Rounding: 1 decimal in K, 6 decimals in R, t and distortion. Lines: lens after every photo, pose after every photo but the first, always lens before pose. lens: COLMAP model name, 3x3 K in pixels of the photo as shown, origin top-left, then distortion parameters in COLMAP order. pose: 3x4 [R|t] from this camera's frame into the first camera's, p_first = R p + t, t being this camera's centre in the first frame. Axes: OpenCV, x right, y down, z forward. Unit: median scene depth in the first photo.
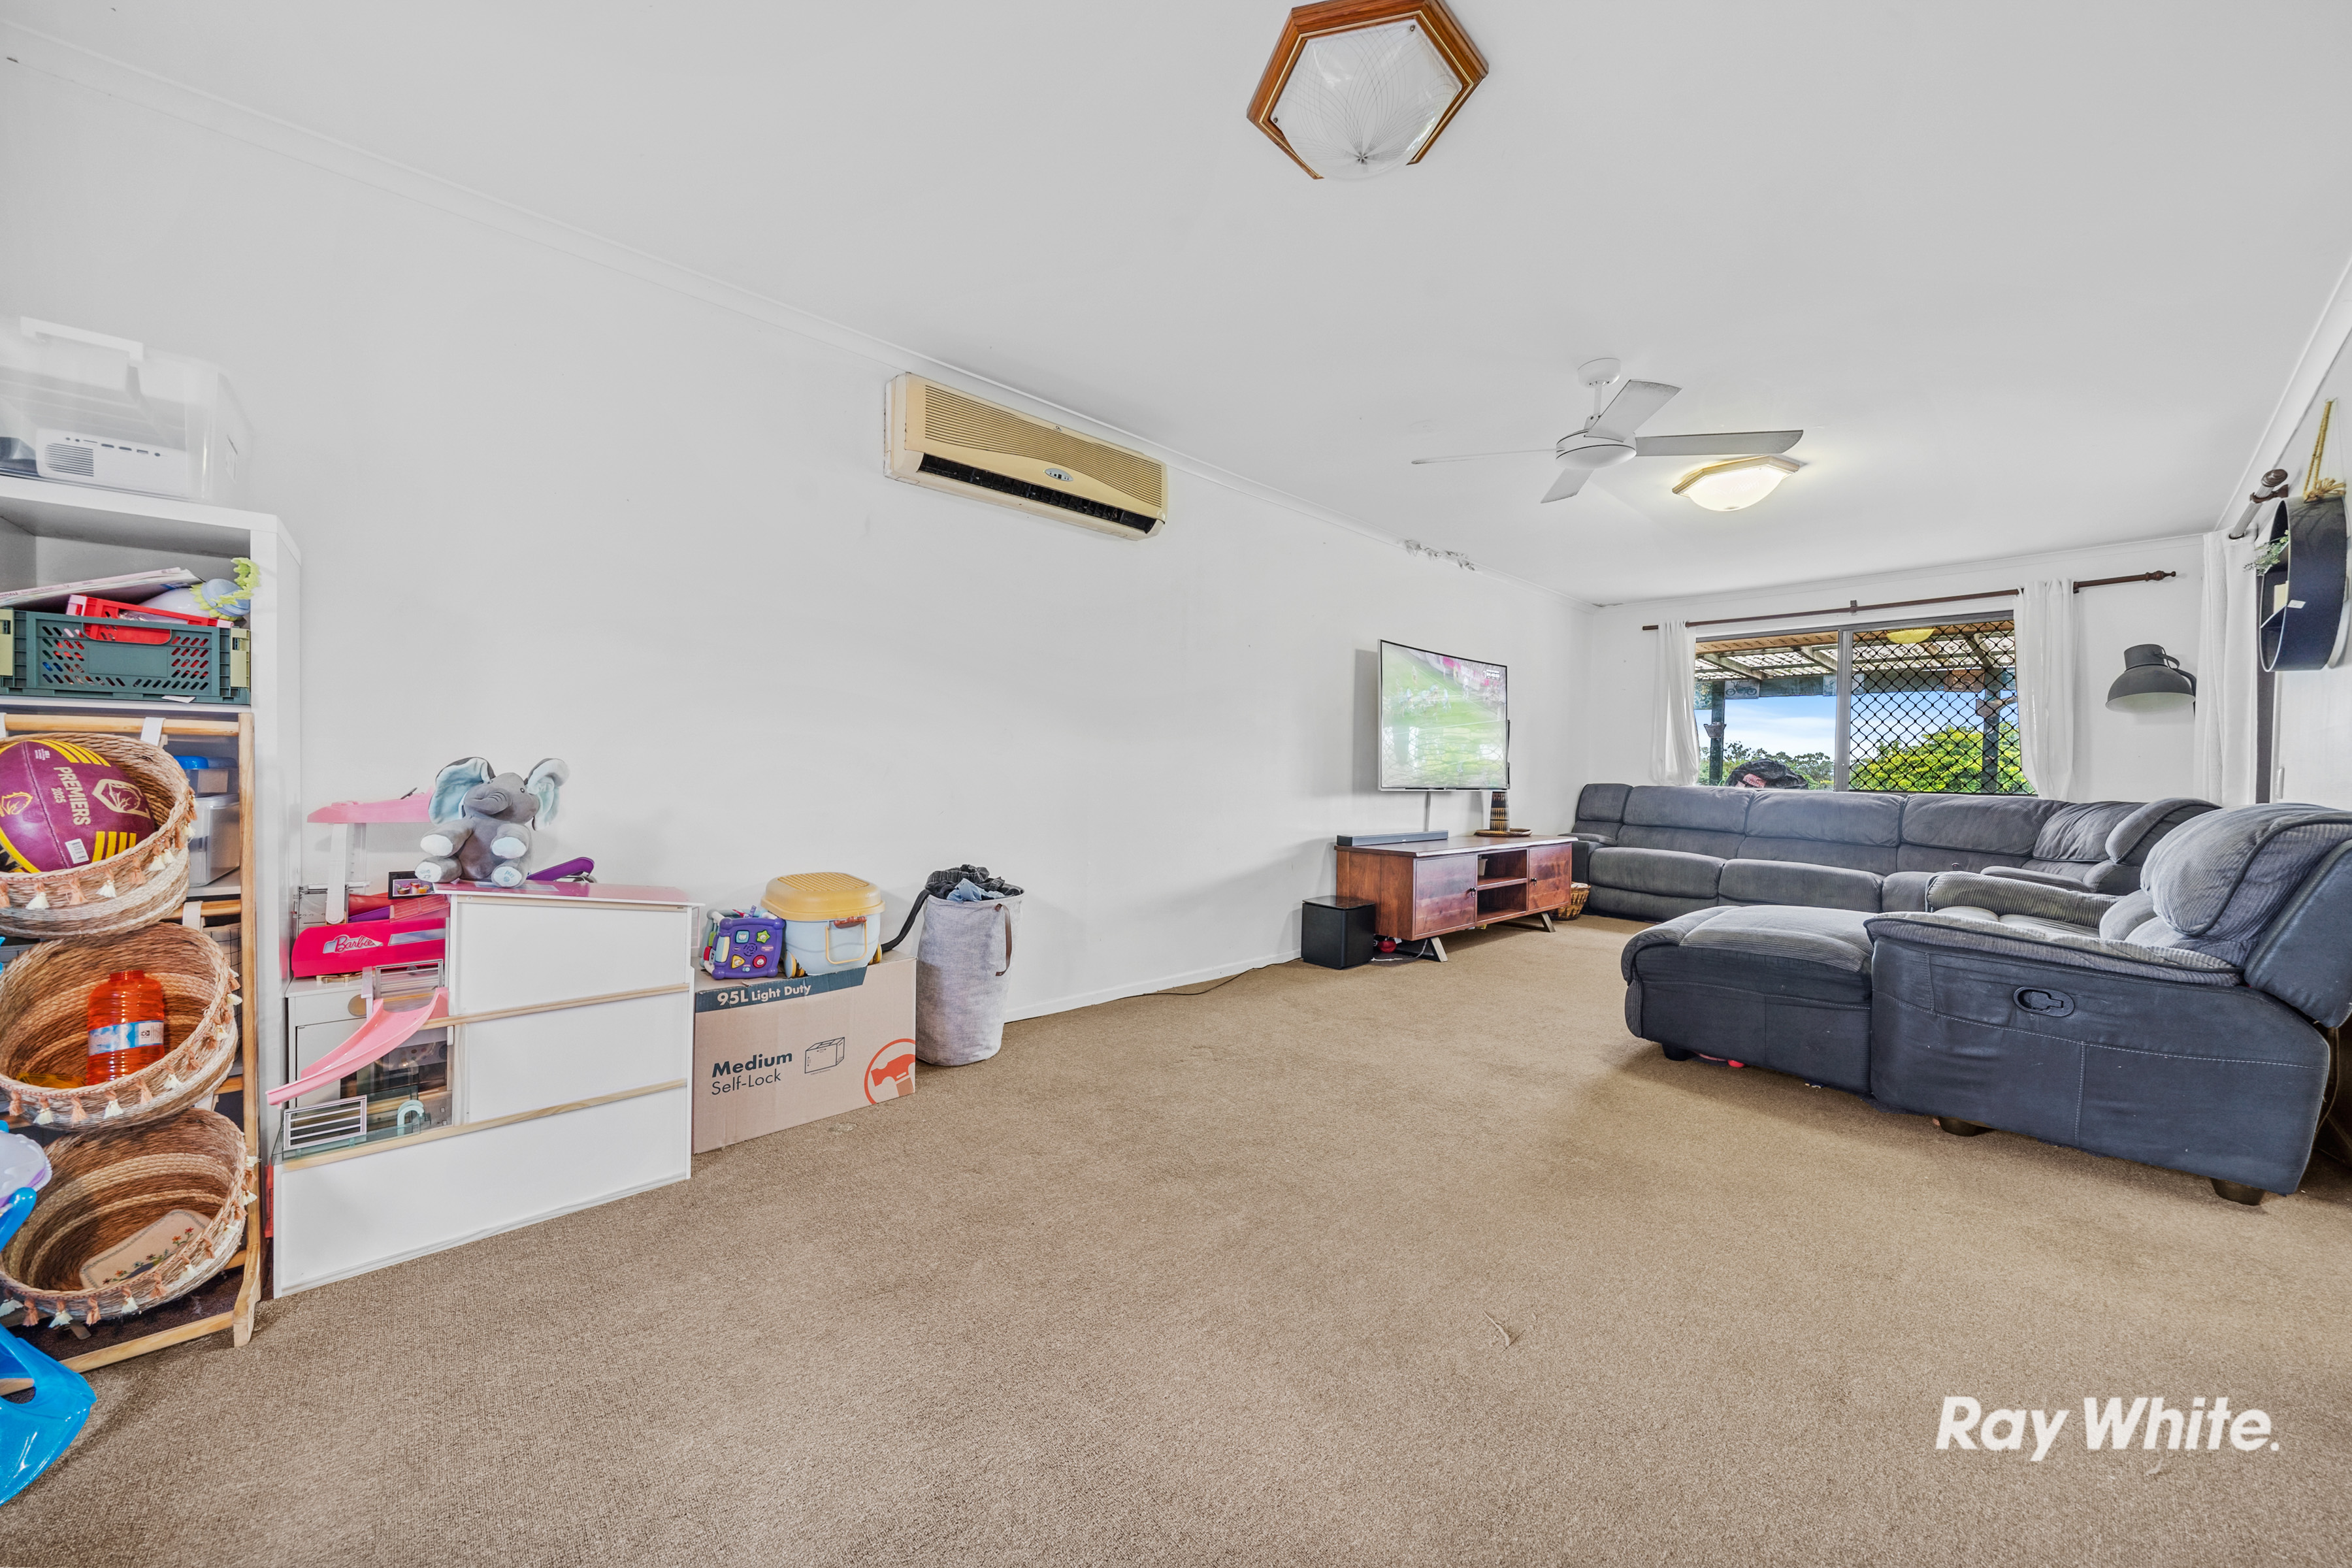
lens RADIAL K [[839.3, 0, 1176.0], [0, 839.3, 784.0], [0, 0, 1]] dist [-0.014739, -0.000028]
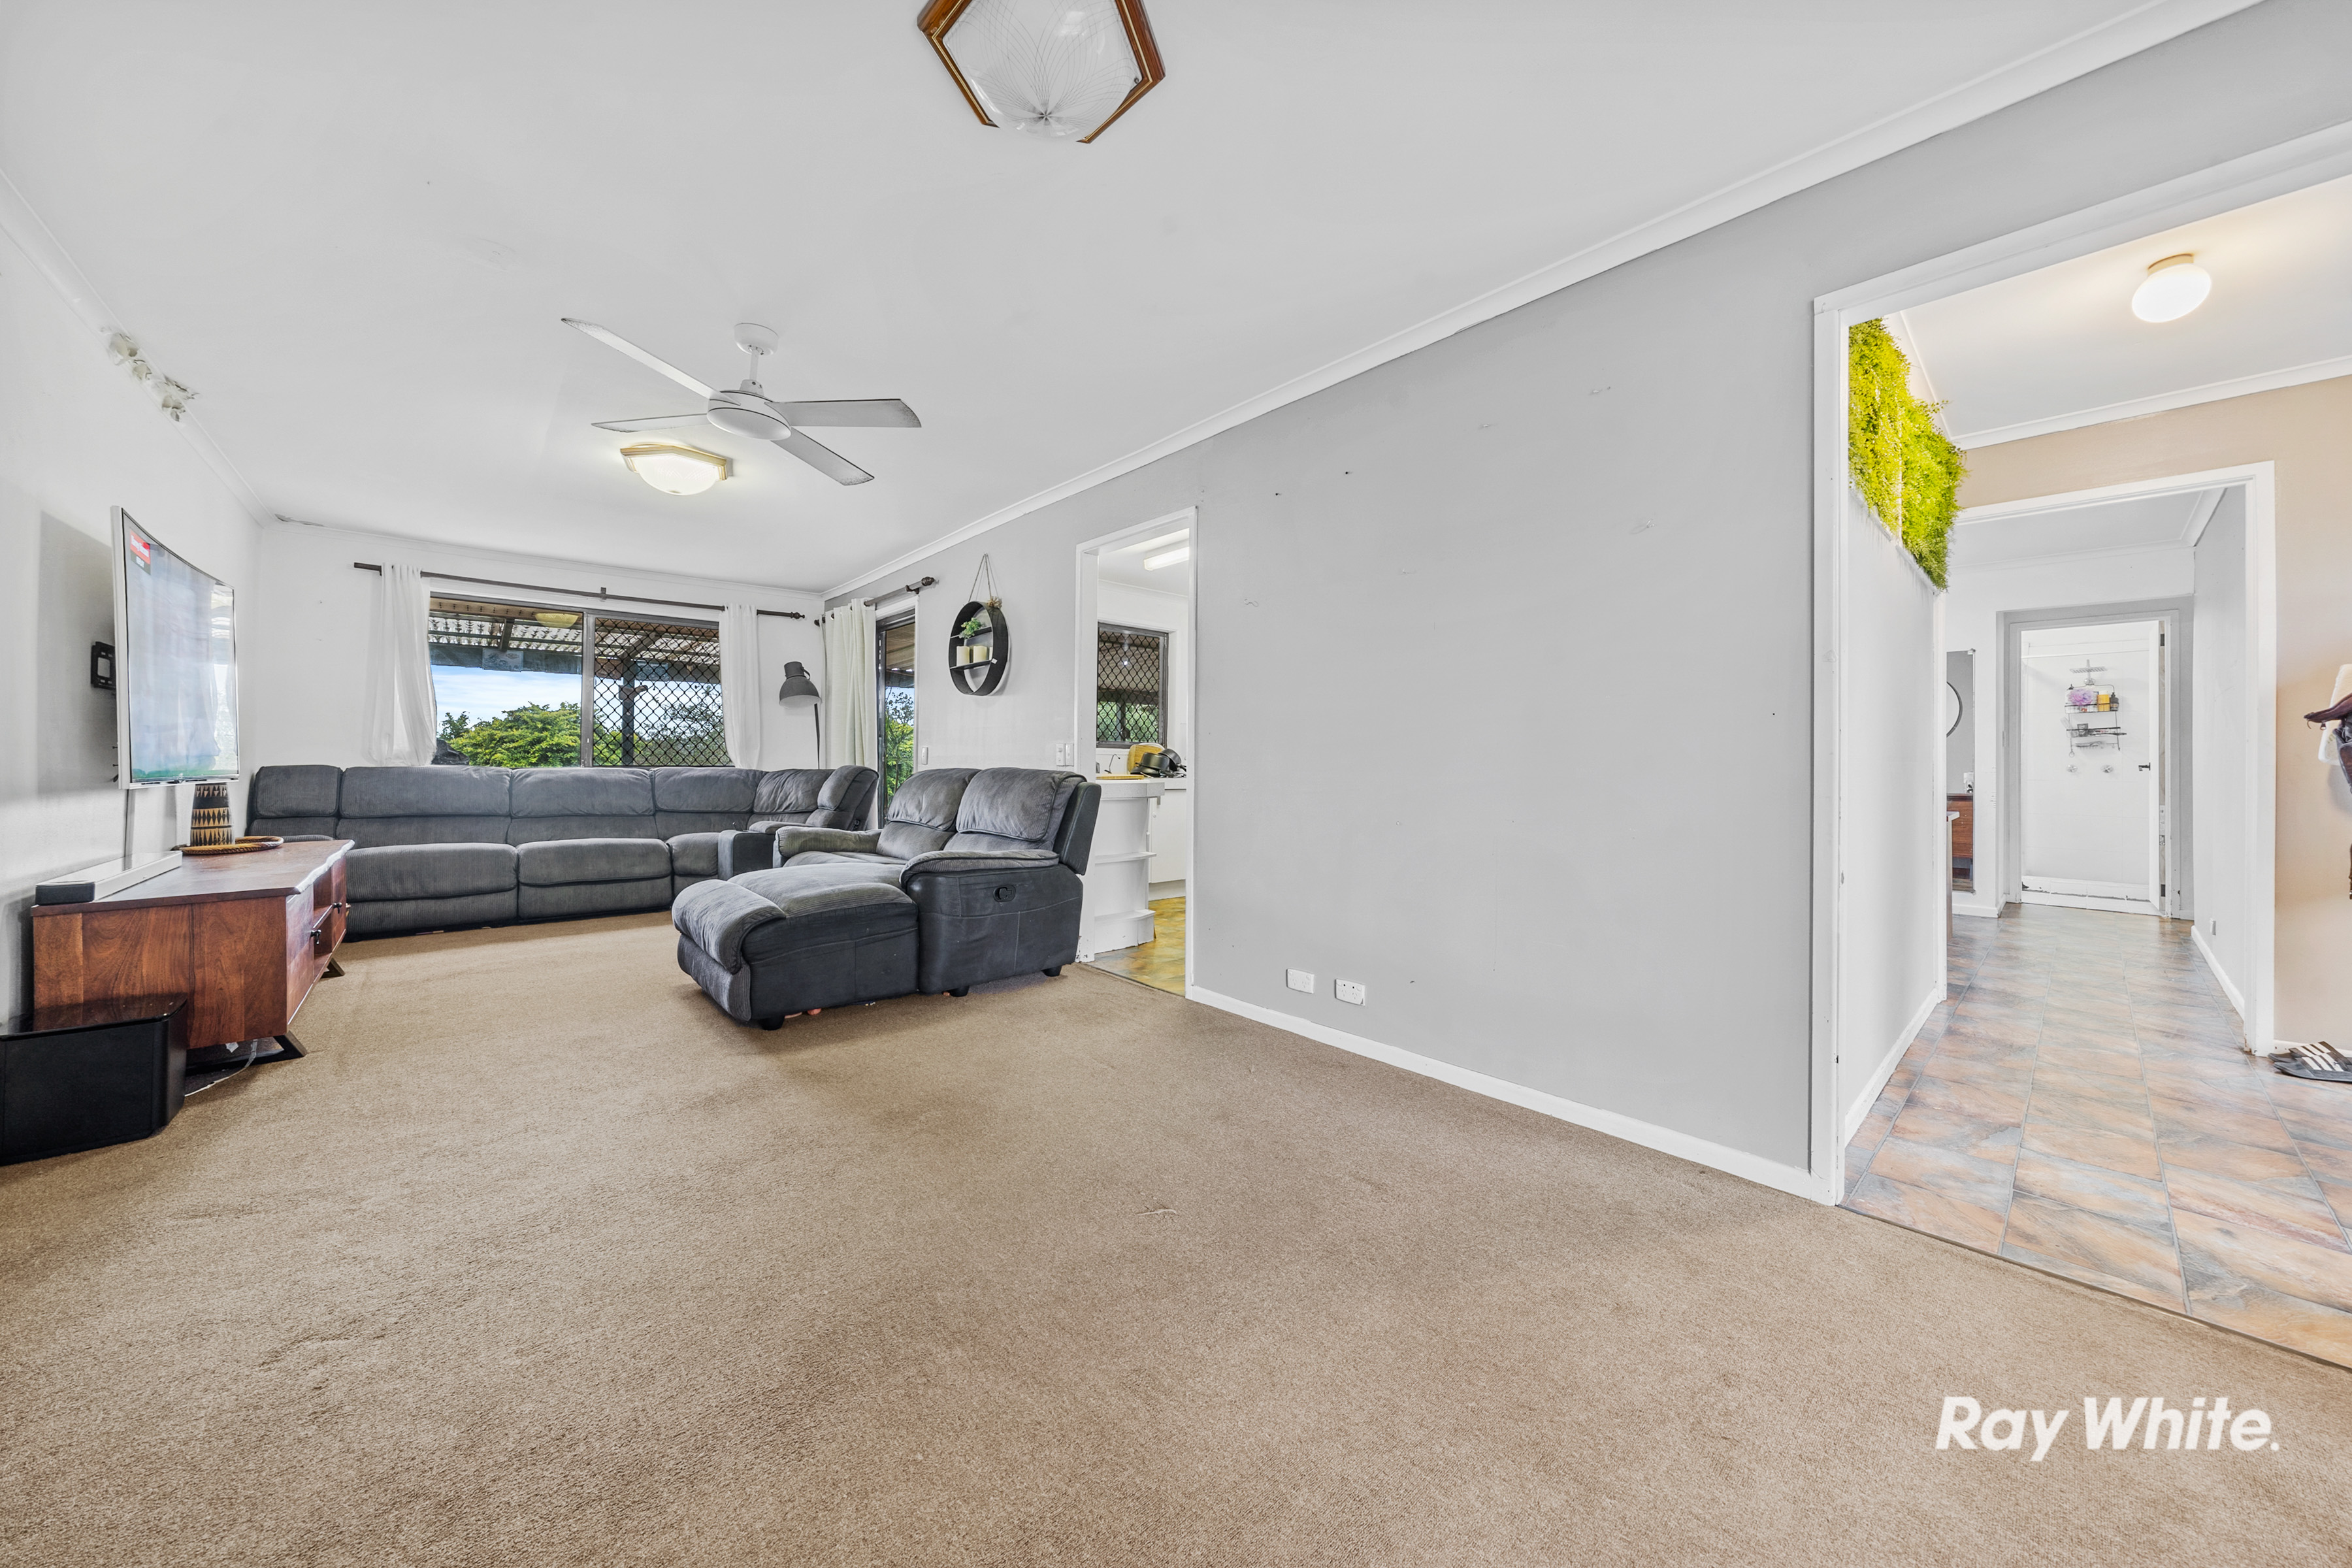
lens RADIAL K [[810.2, 0, 1170.7], [0, 810.2, 761.4], [0, 0, 1]] dist [-0.000338, -0.000067]
pose [[0.008560, -0.019928, 0.999765, -0.284819], [0.012564, 0.999725, 0.019820, -0.012873], [-0.999884, 0.012392, 0.008808, 0.345008]]
